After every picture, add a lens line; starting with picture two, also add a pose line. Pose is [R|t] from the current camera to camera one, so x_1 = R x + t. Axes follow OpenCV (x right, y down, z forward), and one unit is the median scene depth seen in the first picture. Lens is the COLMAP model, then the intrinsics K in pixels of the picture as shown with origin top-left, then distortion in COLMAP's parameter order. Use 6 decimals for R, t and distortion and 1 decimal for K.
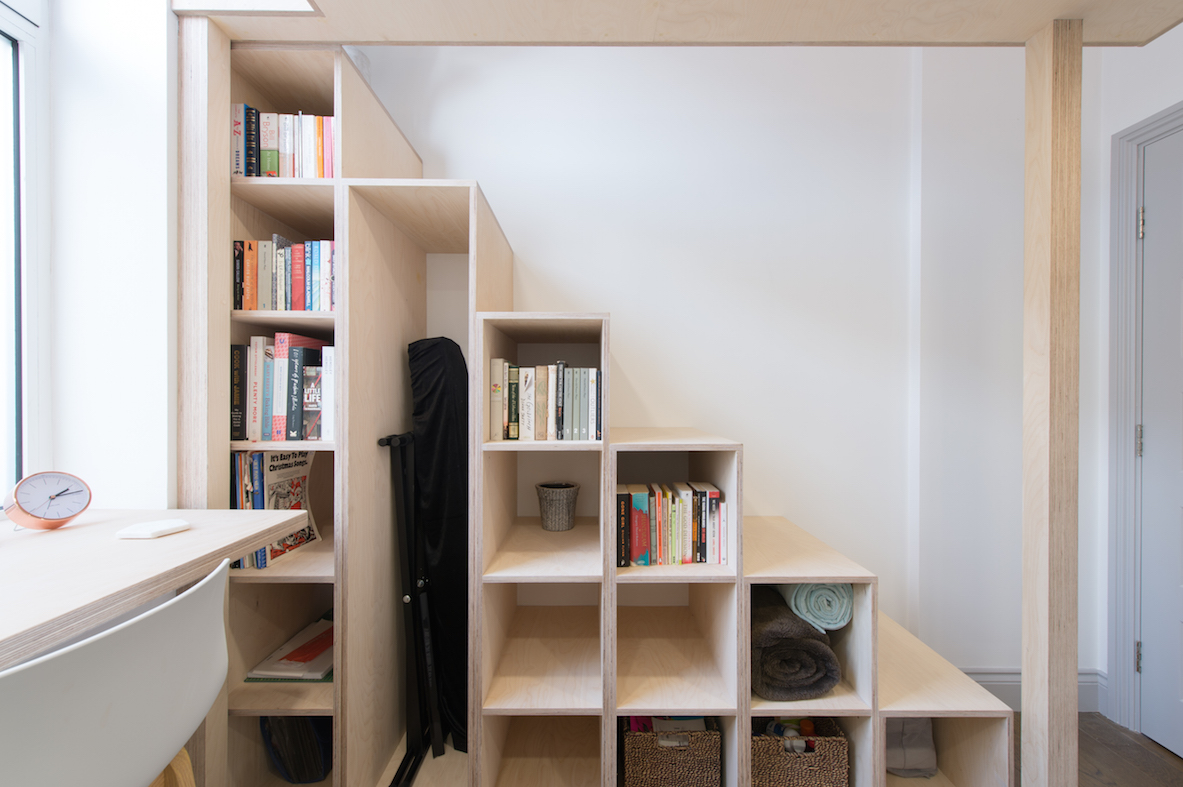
lens RADIAL K [[471.9, 0, 588.1], [0, 471.9, 393.5], [0, 0, 1]] dist [0.002160, -0.000222]
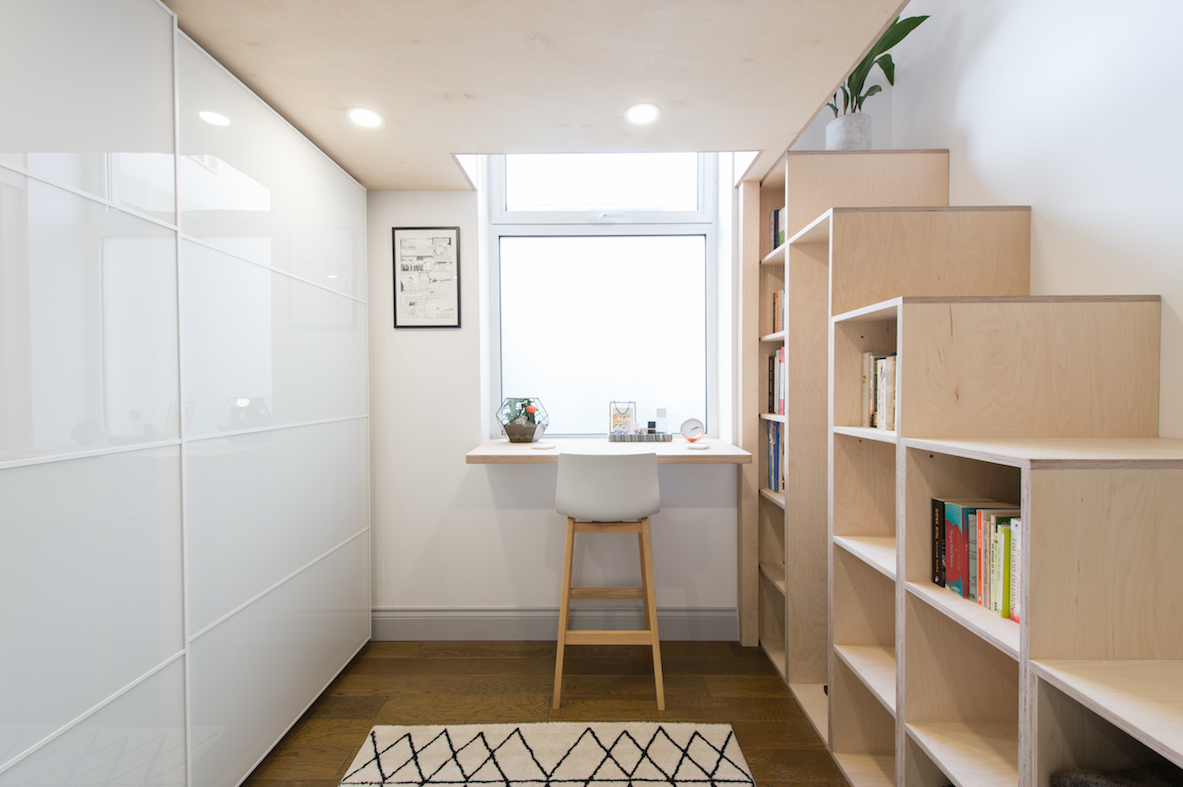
lens RADIAL K [[471.9, 0, 588.1], [0, 471.9, 393.5], [0, 0, 1]] dist [0.002160, -0.000222]
pose [[-0.009391, 0.012632, -0.999876, 0.915643], [0.003240, 0.999915, 0.012602, 0.005498], [0.999951, -0.003121, -0.009431, 0.362774]]
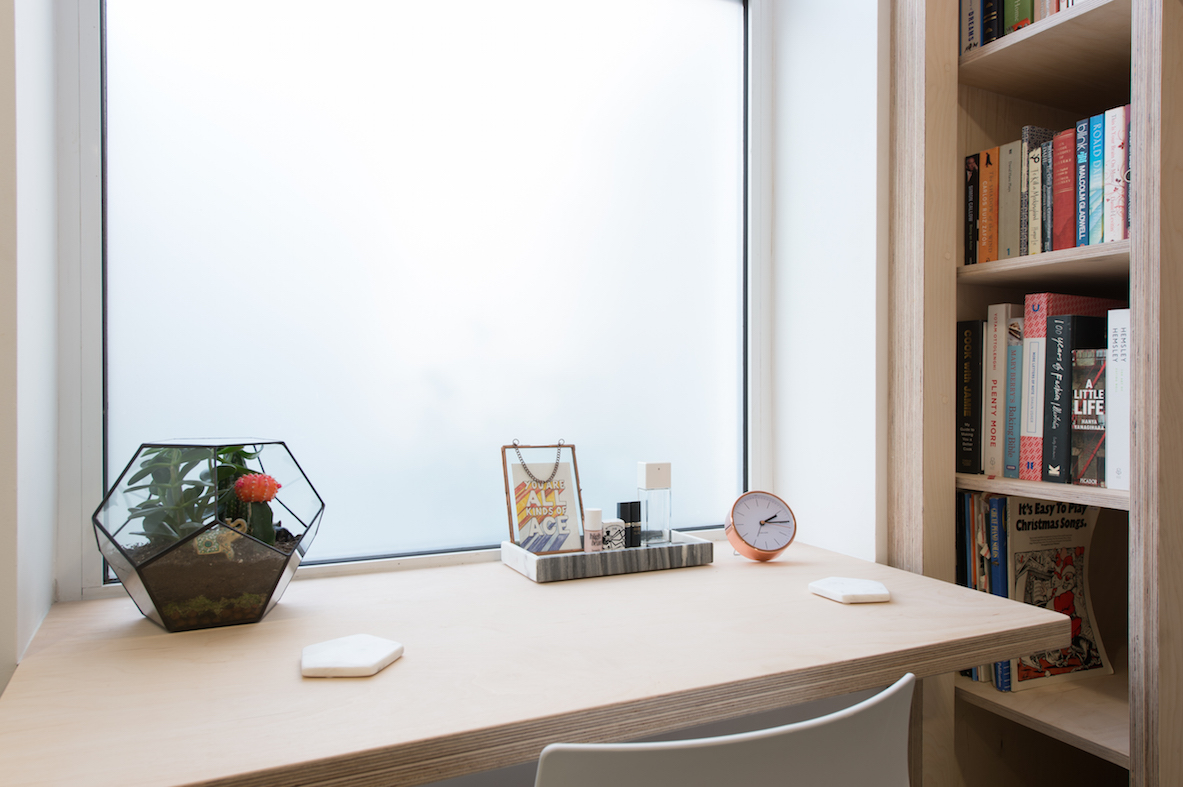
lens RADIAL K [[773.5, 0, 597.2], [0, 773.5, 394.9], [0, 0, 1]] dist [0.006469, 0.000338]
pose [[0.425916, -0.000128, -0.904763, -0.020985], [-0.002996, 0.999994, -0.001552, -0.001749], [0.904758, 0.003372, 0.425913, 0.116416]]
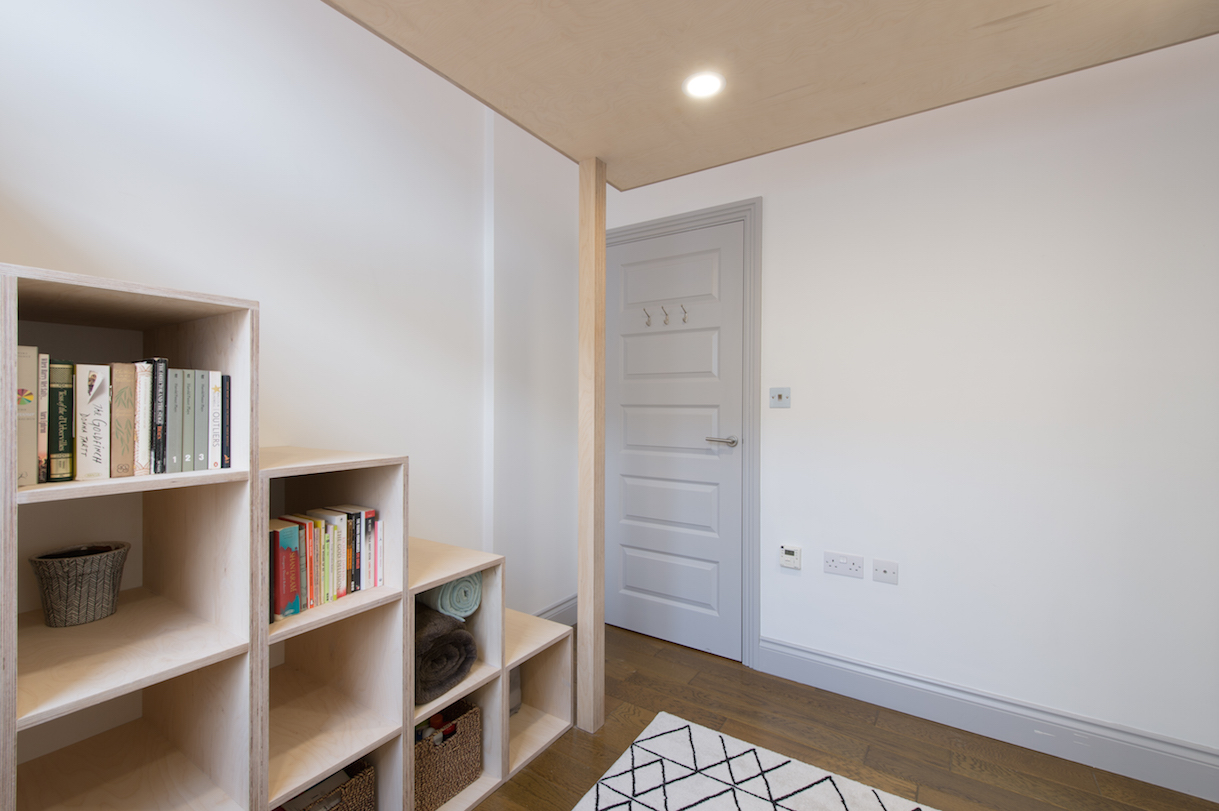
lens RADIAL K [[529.7, 0, 609.5], [0, 529.7, 405.5], [0, 0, 1]] dist [0.000374, -0.000053]
pose [[0.546373, -0.000857, 0.837541, -0.345705], [-0.001215, 0.999998, 0.001816, -0.002201], [-0.837541, -0.002010, 0.546371, 0.033961]]
